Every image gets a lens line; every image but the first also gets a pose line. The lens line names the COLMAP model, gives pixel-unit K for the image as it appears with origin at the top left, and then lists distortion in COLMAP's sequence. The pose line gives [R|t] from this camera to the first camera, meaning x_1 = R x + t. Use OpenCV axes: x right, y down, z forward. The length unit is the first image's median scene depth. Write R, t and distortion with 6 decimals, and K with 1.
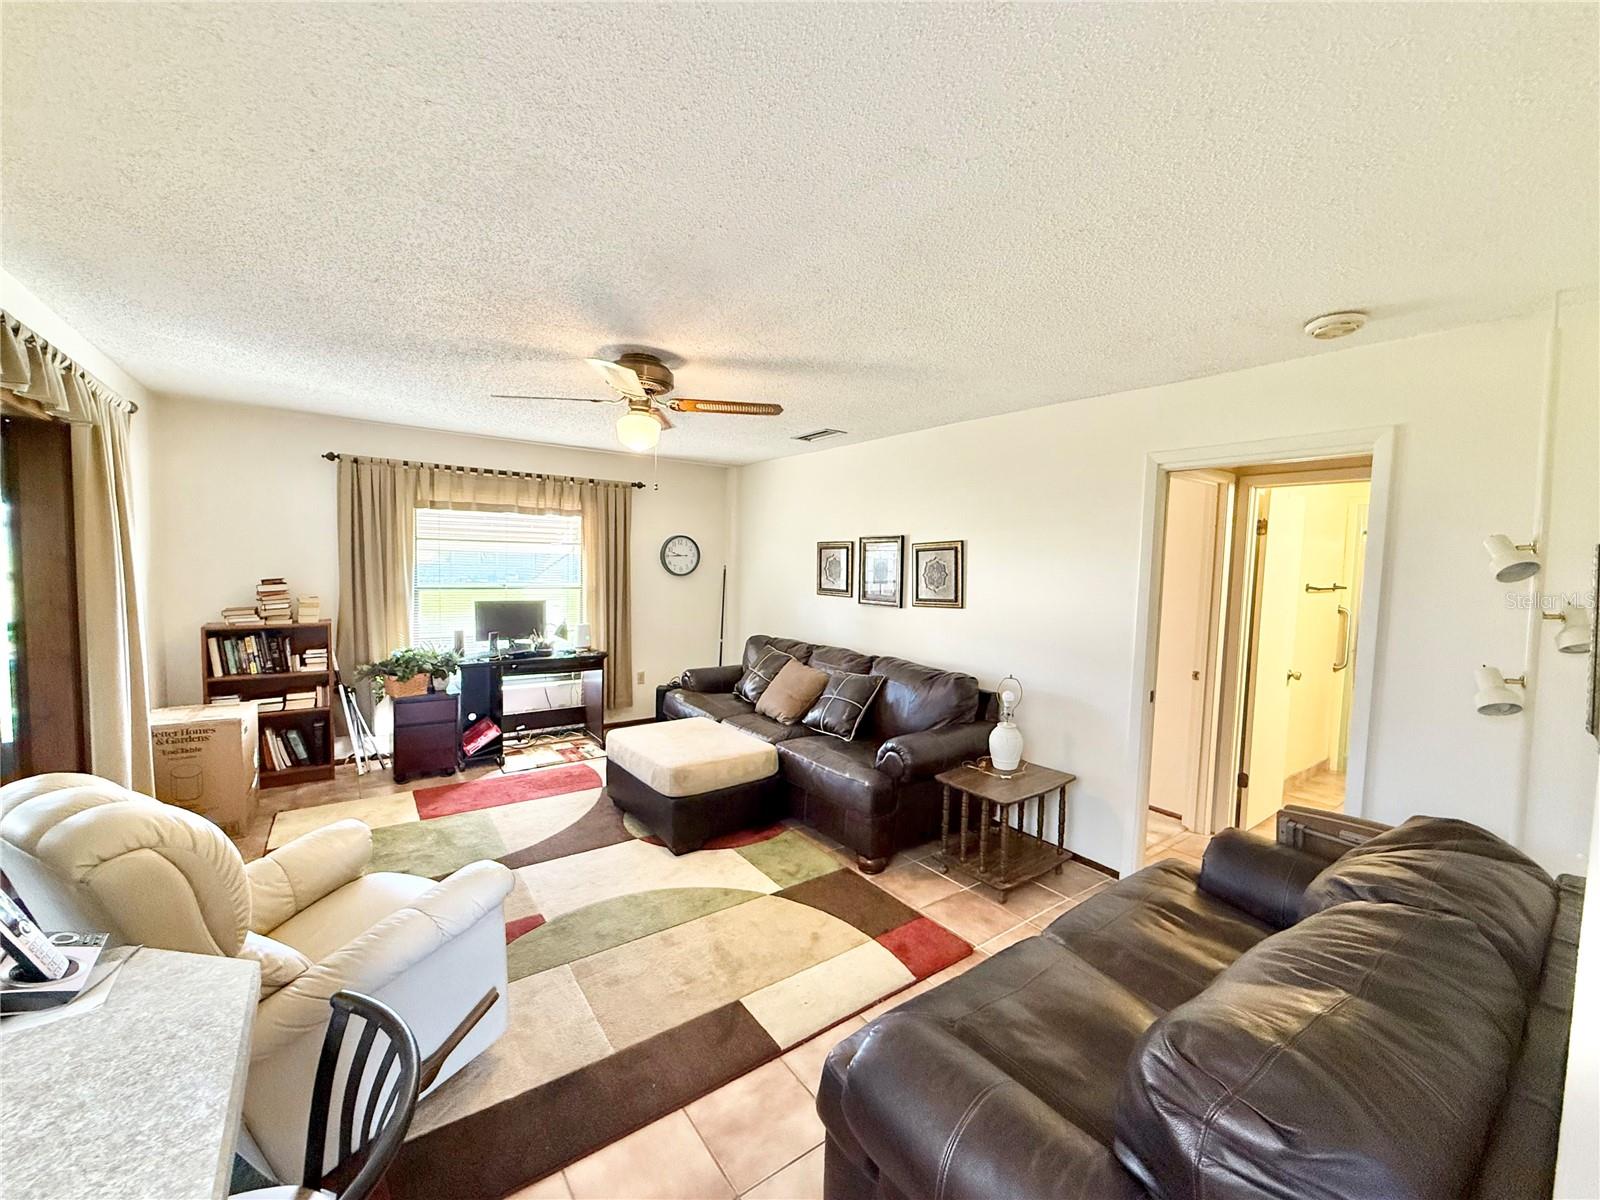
lens RADIAL K [[639.1, 0, 799.4], [0, 639.1, 600.1], [0, 0, 1]] dist [-0.011103, 0.001493]
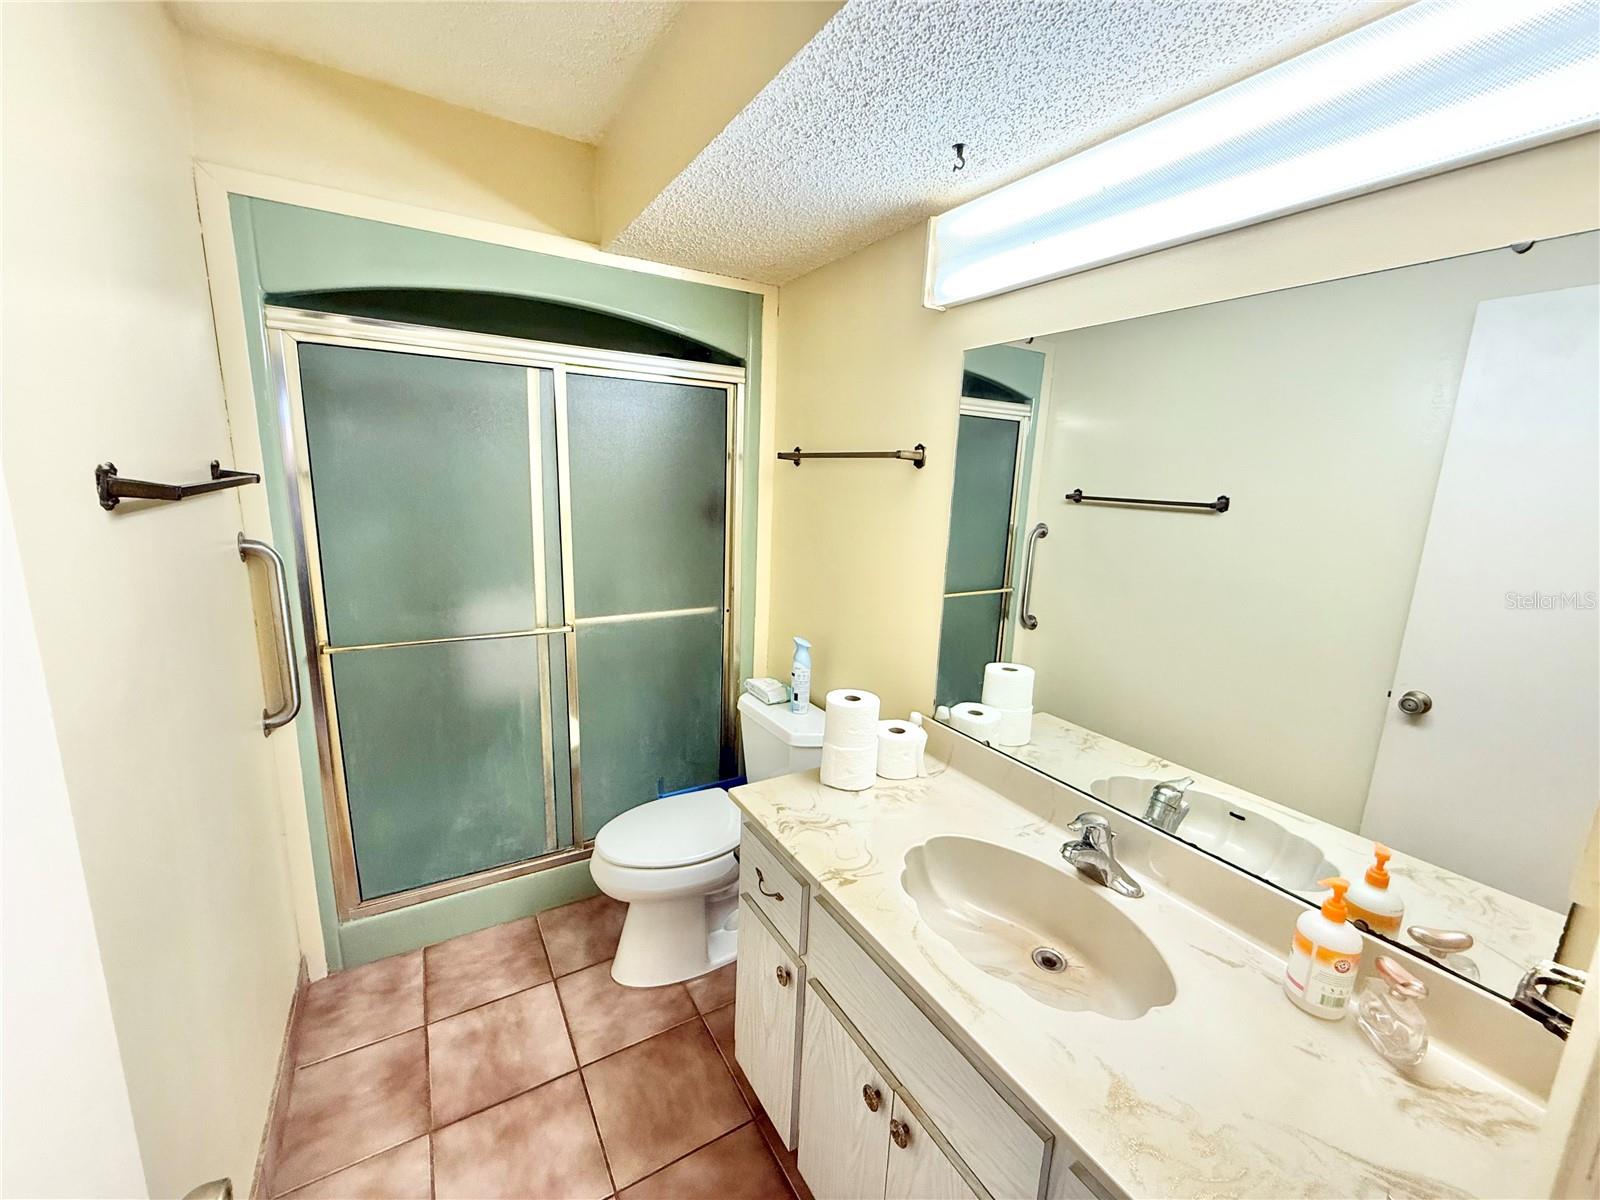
lens RADIAL K [[639.1, 0, 799.3], [0, 639.1, 598.8], [0, 0, 1]] dist [-0.011103, 0.001493]
pose [[0.088600, -0.216956, 0.972152, 0.560500], [0.030748, 0.976121, 0.215040, -0.019791], [-0.995593, 0.010839, 0.093156, 0.692139]]
